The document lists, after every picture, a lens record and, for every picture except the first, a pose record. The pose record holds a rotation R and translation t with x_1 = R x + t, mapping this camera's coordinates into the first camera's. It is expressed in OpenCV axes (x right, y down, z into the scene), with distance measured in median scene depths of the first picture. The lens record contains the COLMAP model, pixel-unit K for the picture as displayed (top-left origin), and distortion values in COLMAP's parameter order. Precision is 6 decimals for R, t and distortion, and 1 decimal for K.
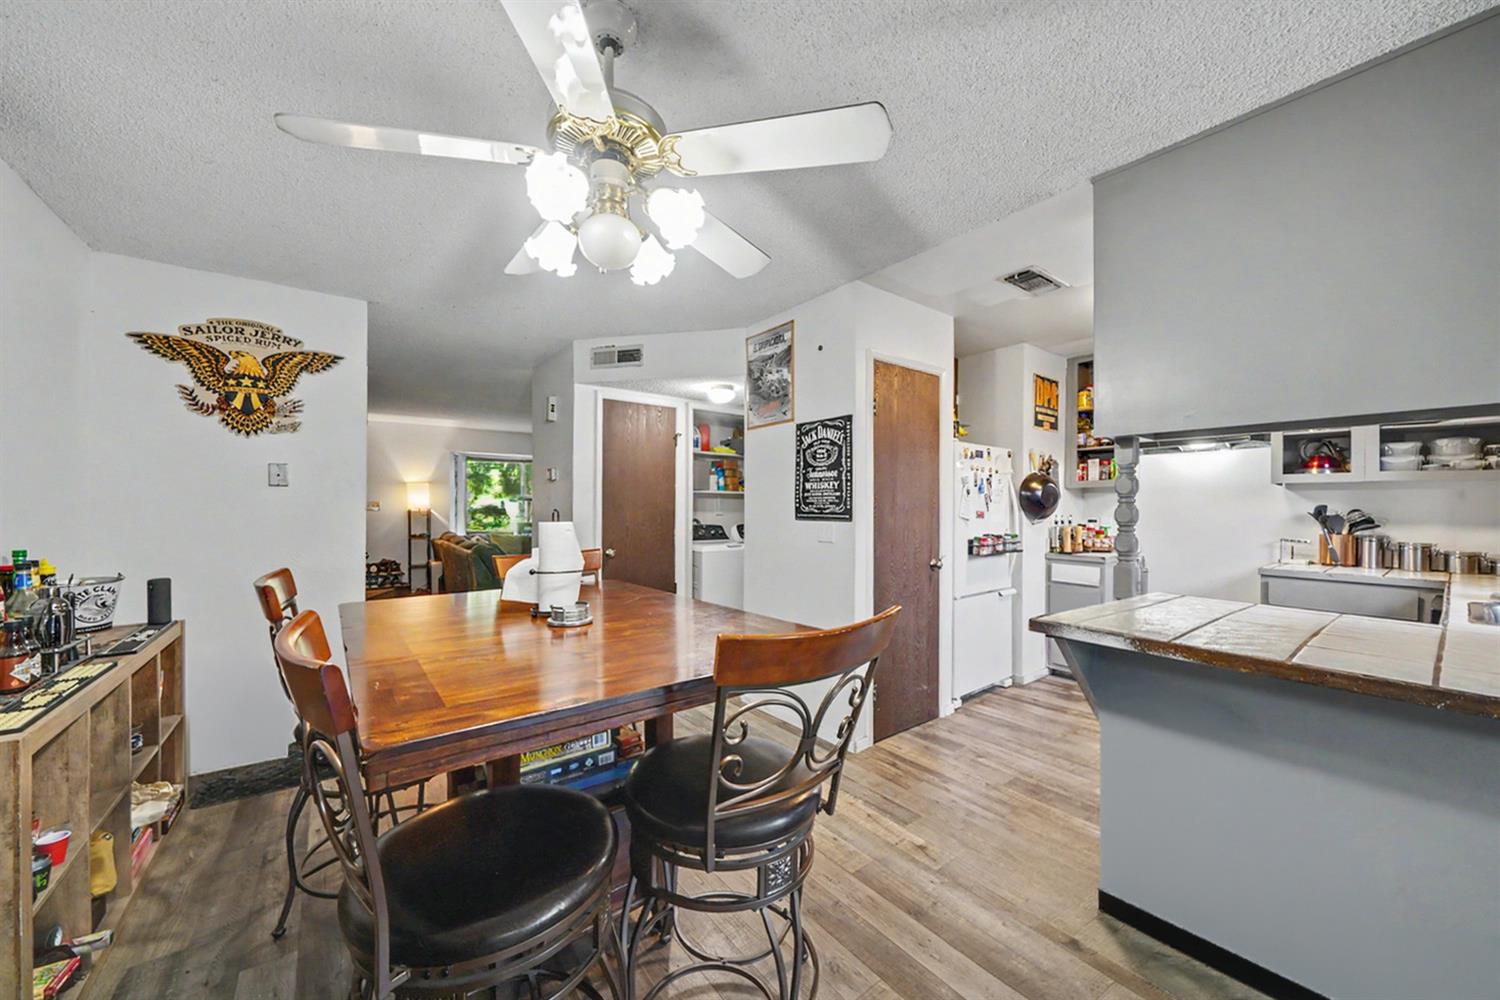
lens RADIAL K [[537.0, 0, 748.9], [0, 537.0, 508.7], [0, 0, 1]] dist [-0.001049, -0.000333]
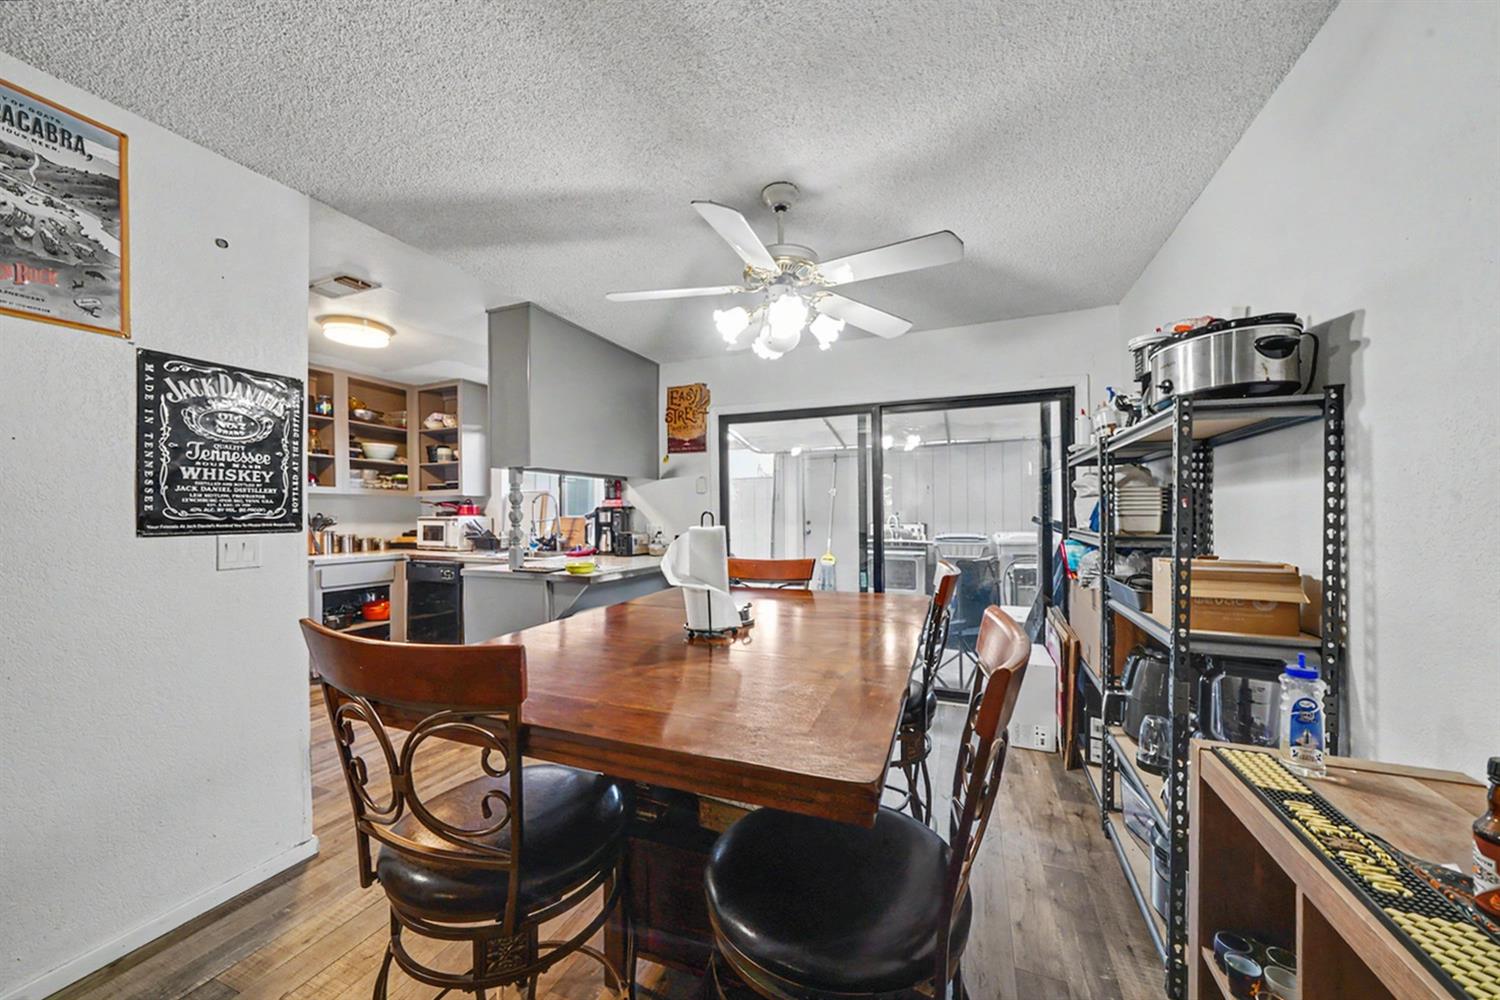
lens RADIAL K [[537.0, 0, 747.0], [0, 537.0, 506.5], [0, 0, 1]] dist [-0.001049, -0.000333]
pose [[-0.504357, 0.007449, 0.863463, -0.652959], [0.011226, 0.999935, -0.002070, -0.000389], [-0.863422, 0.008649, -0.504408, 0.781560]]
